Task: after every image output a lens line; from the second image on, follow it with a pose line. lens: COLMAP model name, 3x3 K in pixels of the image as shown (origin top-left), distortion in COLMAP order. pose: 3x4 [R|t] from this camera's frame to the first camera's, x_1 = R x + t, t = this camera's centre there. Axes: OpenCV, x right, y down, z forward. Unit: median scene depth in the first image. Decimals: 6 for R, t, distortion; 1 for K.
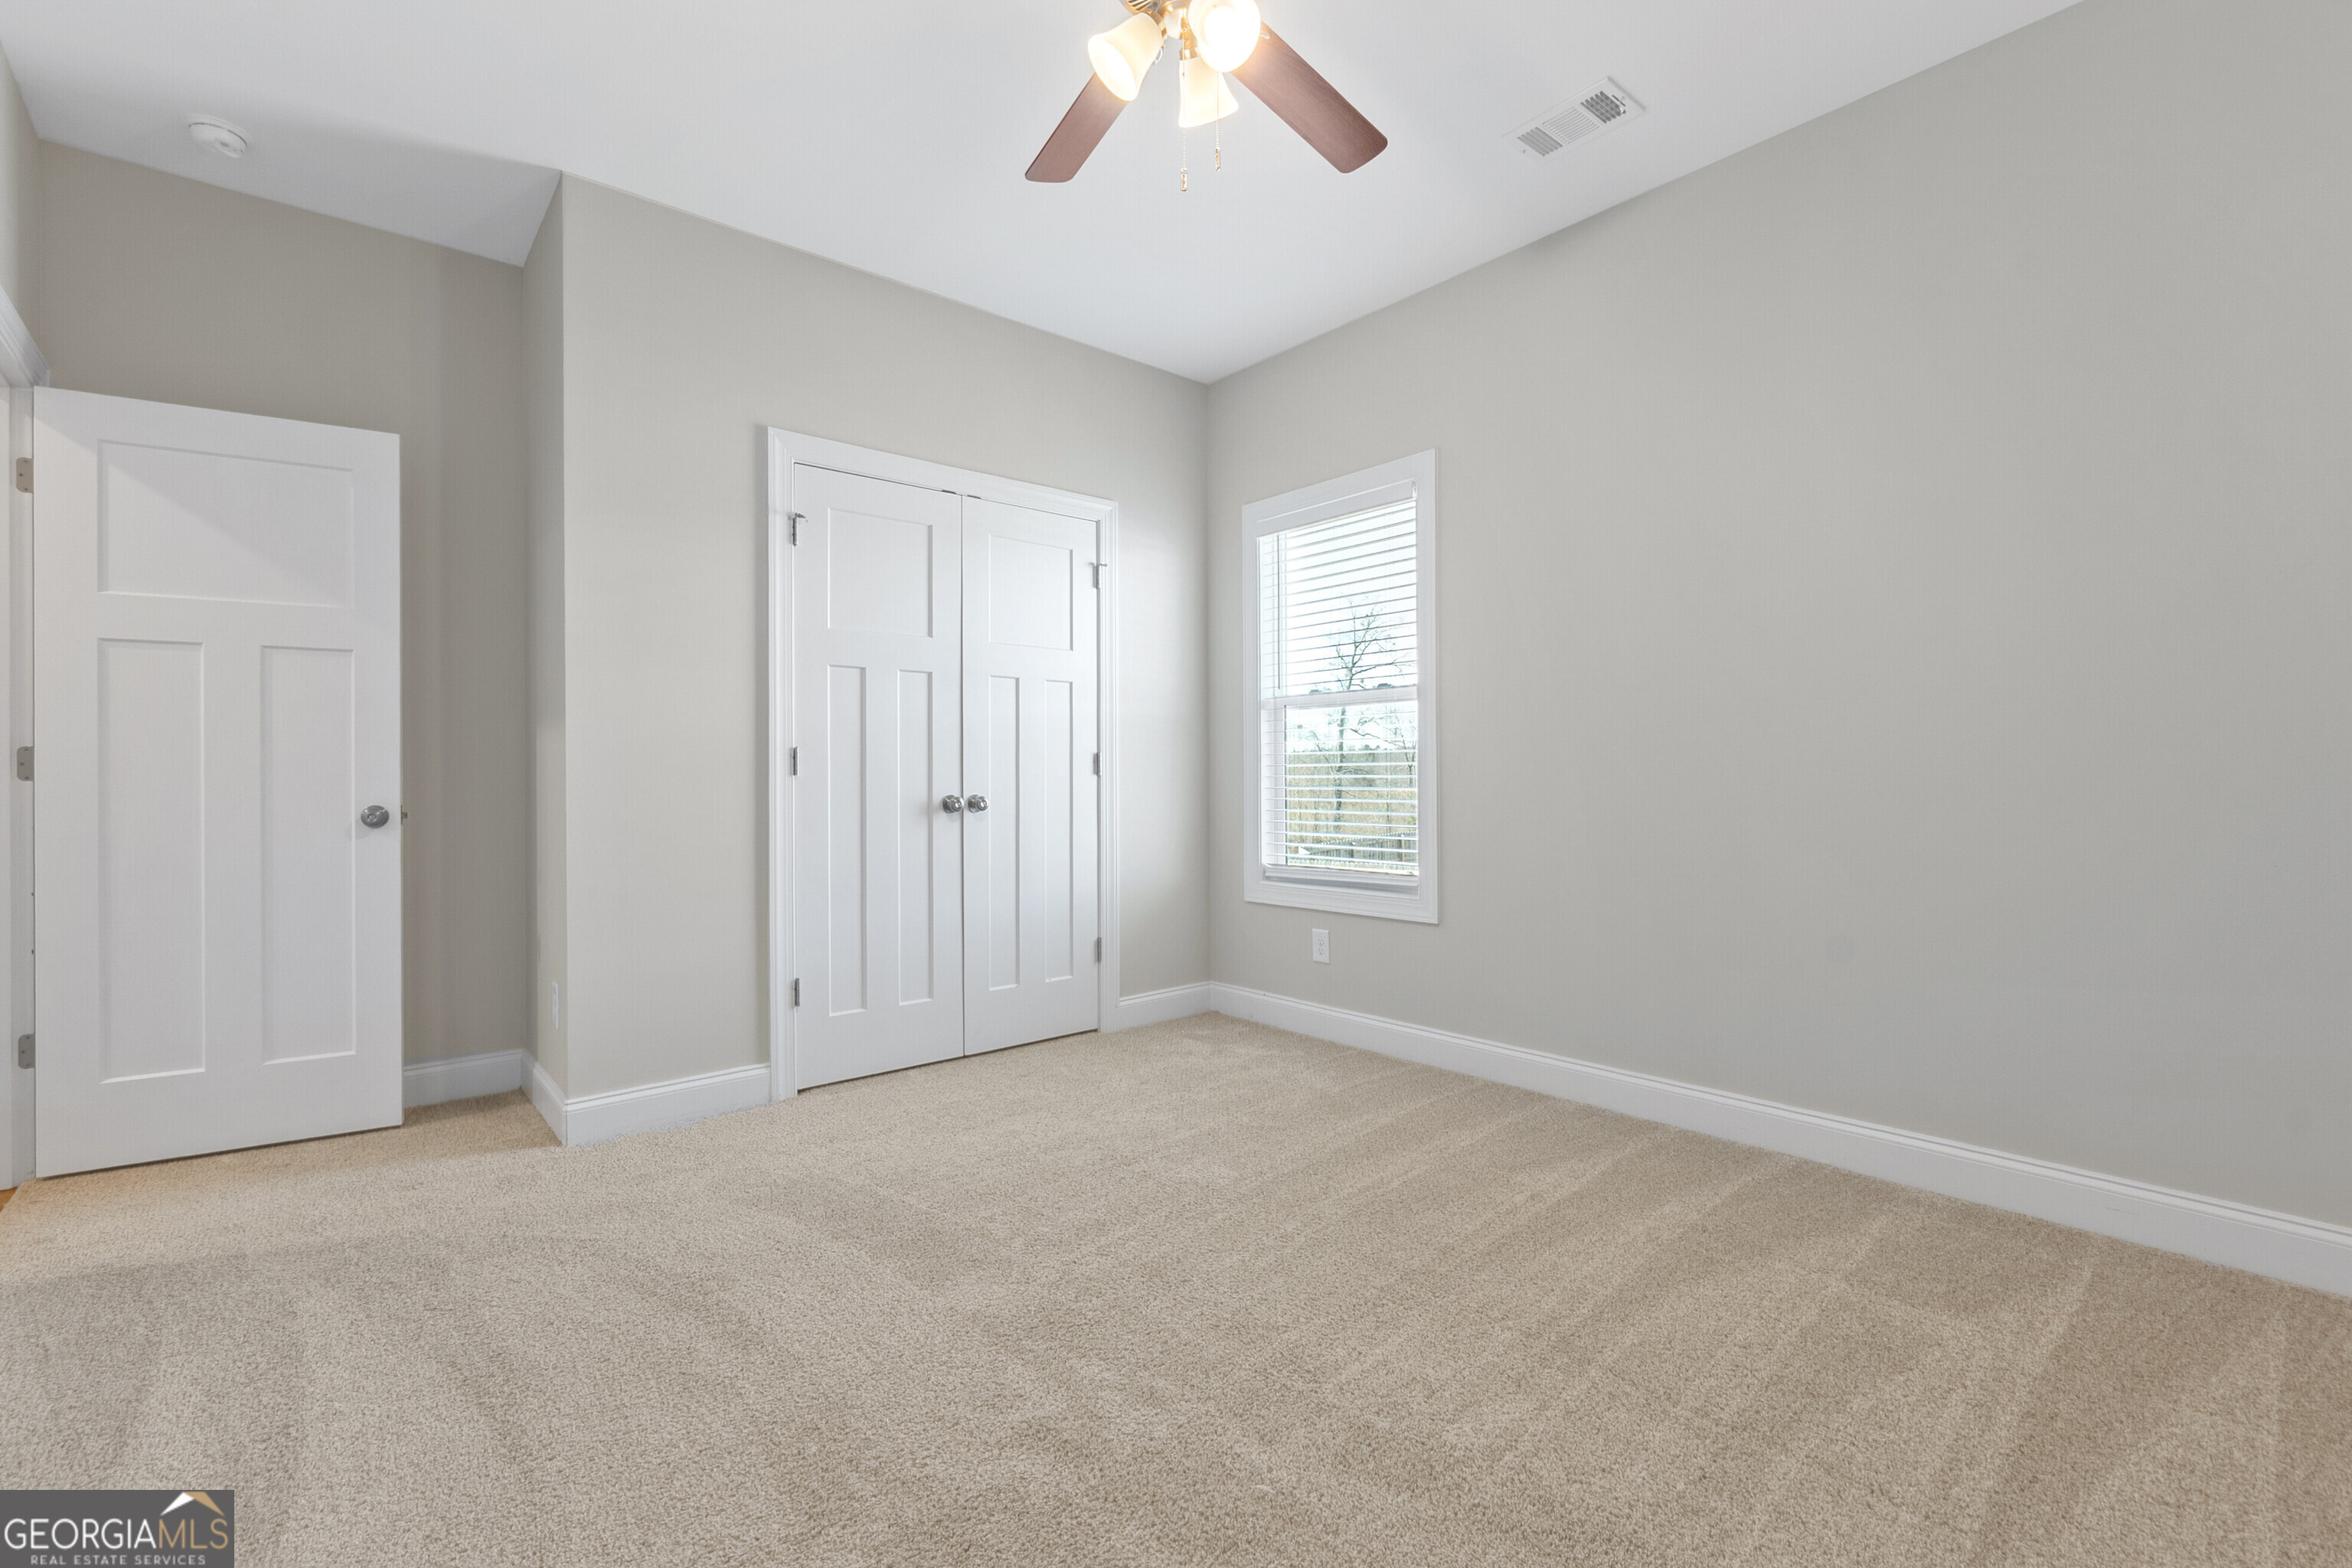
lens RADIAL K [[1028.0, 0, 1178.0], [0, 1028.0, 784.2], [0, 0, 1]] dist [-0.001575, 0.000011]
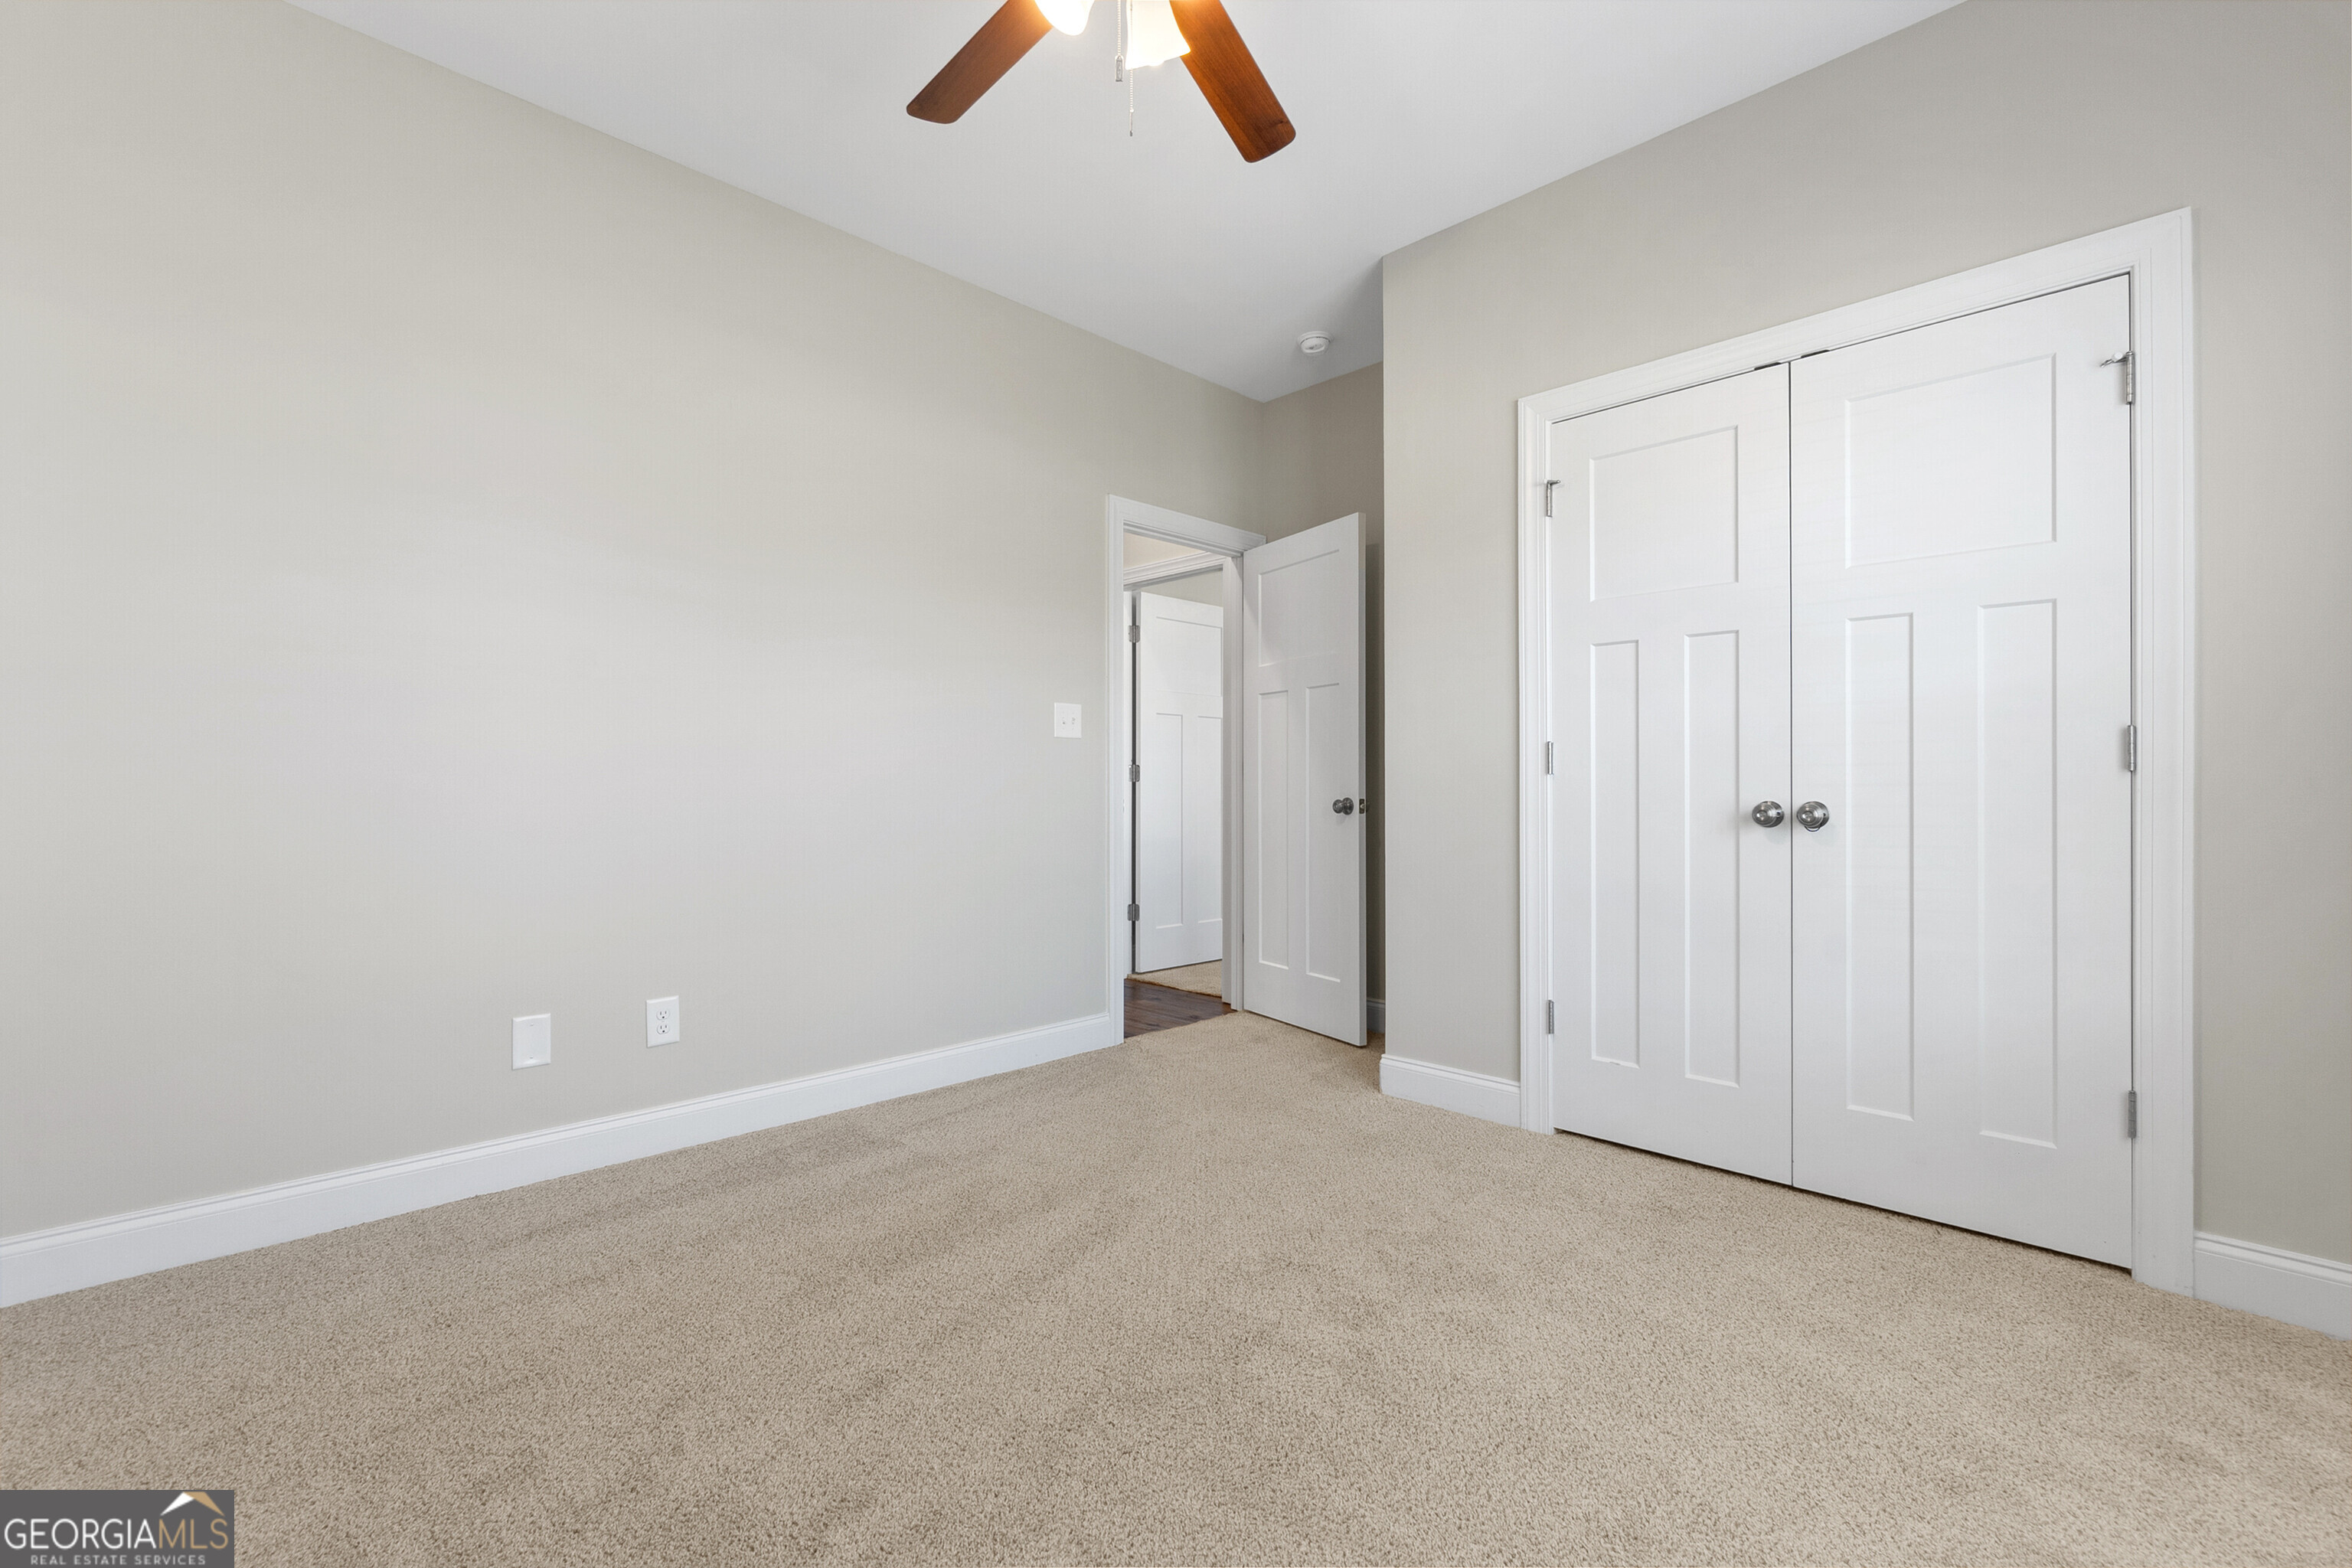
lens RADIAL K [[1028.0, 0, 1169.0], [0, 1028.0, 778.4], [0, 0, 1]] dist [-0.001575, 0.000011]
pose [[0.068178, 0.009069, -0.997632, 0.444048], [0.007676, 0.999924, 0.009615, -0.015300], [0.997644, -0.008313, 0.068103, 0.549009]]
